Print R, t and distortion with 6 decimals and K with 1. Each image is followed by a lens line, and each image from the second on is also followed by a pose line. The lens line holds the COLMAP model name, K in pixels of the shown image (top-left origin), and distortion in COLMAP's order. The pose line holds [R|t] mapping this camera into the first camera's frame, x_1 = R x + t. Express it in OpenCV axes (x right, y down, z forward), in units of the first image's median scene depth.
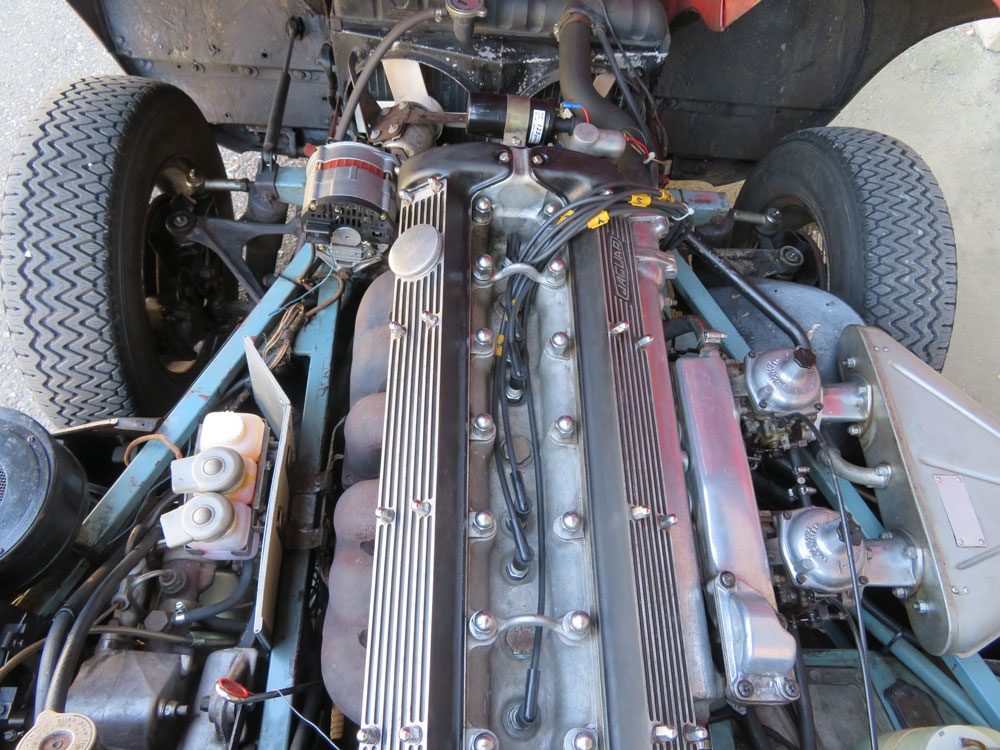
lens RADIAL K [[709.5, 0, 496.7], [0, 709.5, 374.6], [0, 0, 1]] dist [-0.010971, 0.000821]
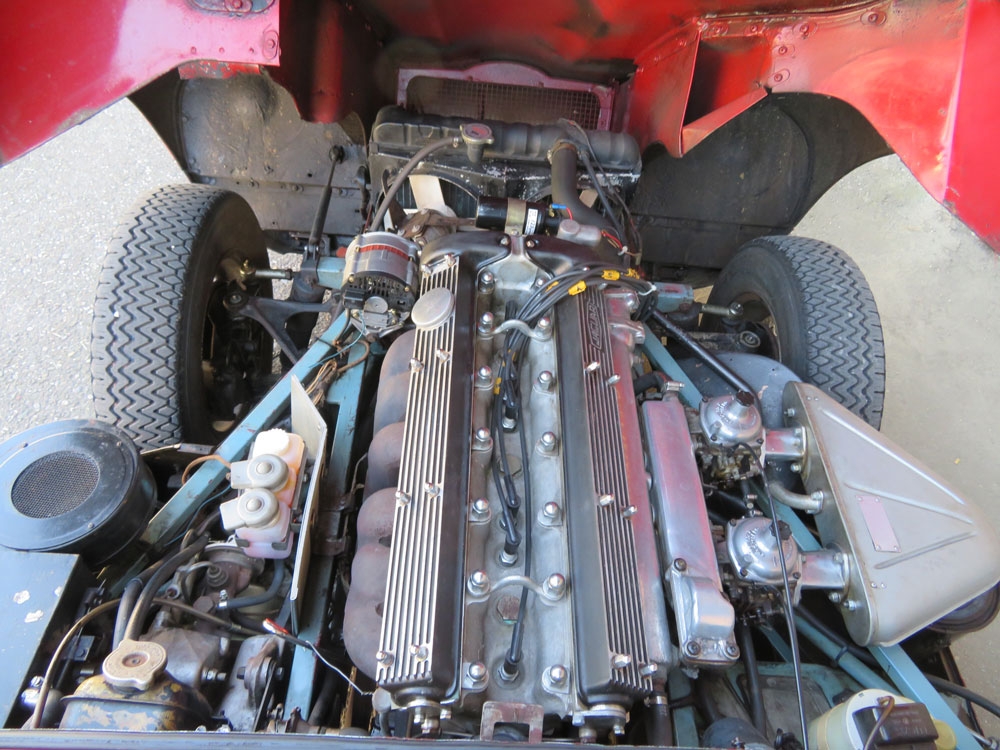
lens RADIAL K [[709.5, 0, 496.7], [0, 709.5, 374.6], [0, 0, 1]] dist [-0.010971, 0.000821]
pose [[0.999792, 0.018363, -0.008857, 0.011281], [-0.019650, 0.983740, -0.178523, 0.143940], [0.005435, 0.178660, 0.983896, -0.196139]]
